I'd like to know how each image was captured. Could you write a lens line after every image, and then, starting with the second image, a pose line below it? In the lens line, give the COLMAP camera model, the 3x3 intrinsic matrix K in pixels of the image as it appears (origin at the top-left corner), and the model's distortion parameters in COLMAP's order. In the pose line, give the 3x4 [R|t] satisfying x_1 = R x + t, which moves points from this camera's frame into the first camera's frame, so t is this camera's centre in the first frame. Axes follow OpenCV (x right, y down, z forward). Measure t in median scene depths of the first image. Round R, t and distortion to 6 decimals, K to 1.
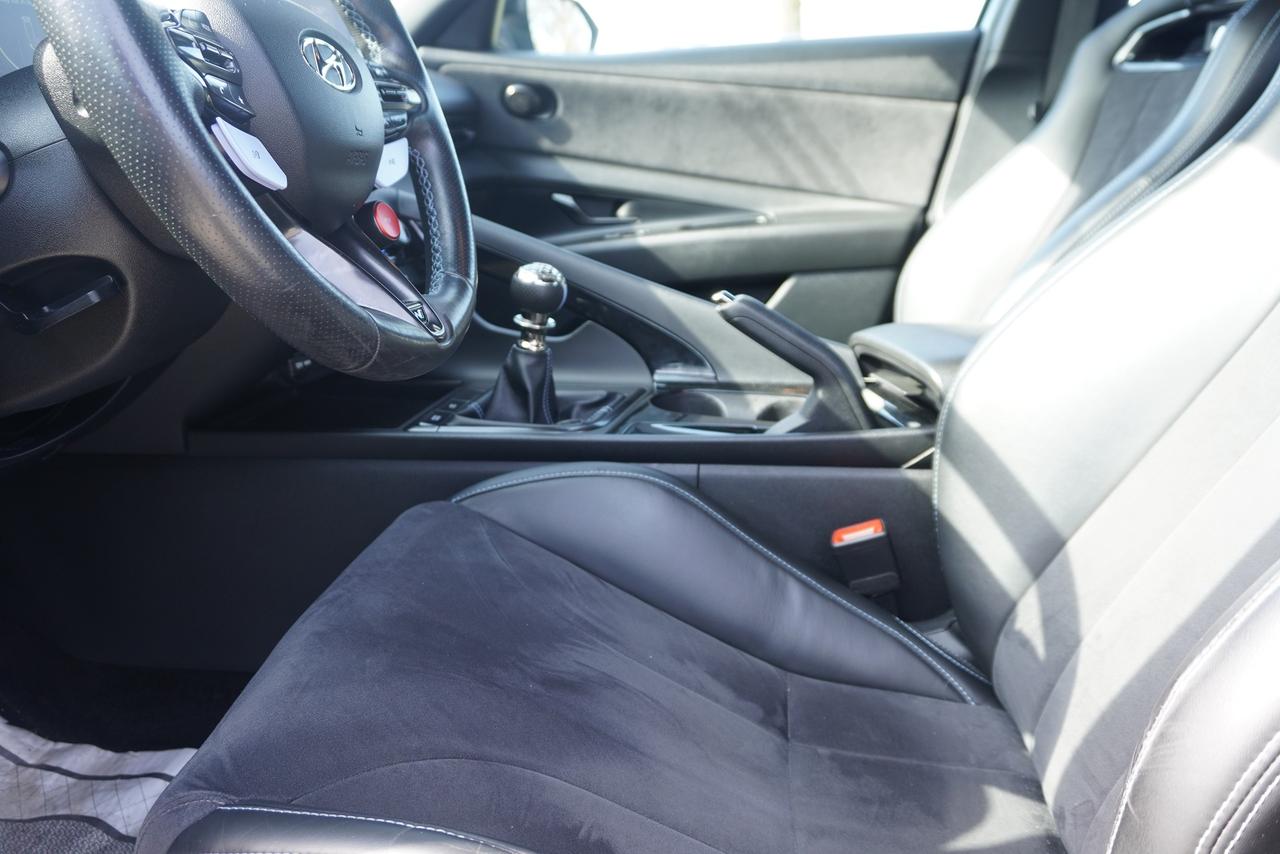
lens RADIAL K [[1022.4, 0, 639.7], [0, 1022.4, 426.3], [0, 0, 1]] dist [-0.015155, 0.020264]
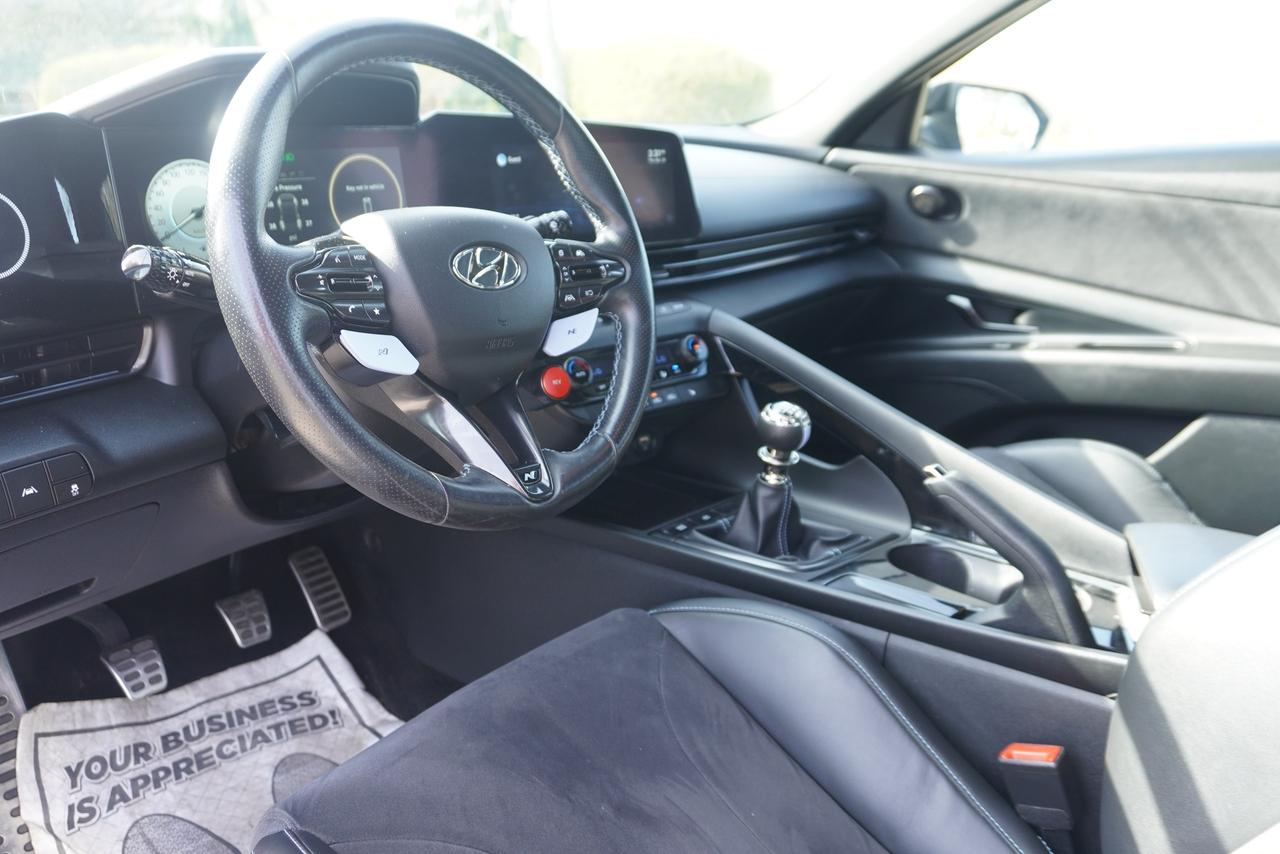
lens RADIAL K [[1022.4, 0, 645.0], [0, 1022.4, 433.7], [0, 0, 1]] dist [-0.015155, 0.020264]
pose [[0.848001, 0.155315, -0.506727, 0.190402], [-0.161144, 0.986390, 0.032663, -0.084842], [0.504903, 0.053958, 0.861488, 0.017938]]
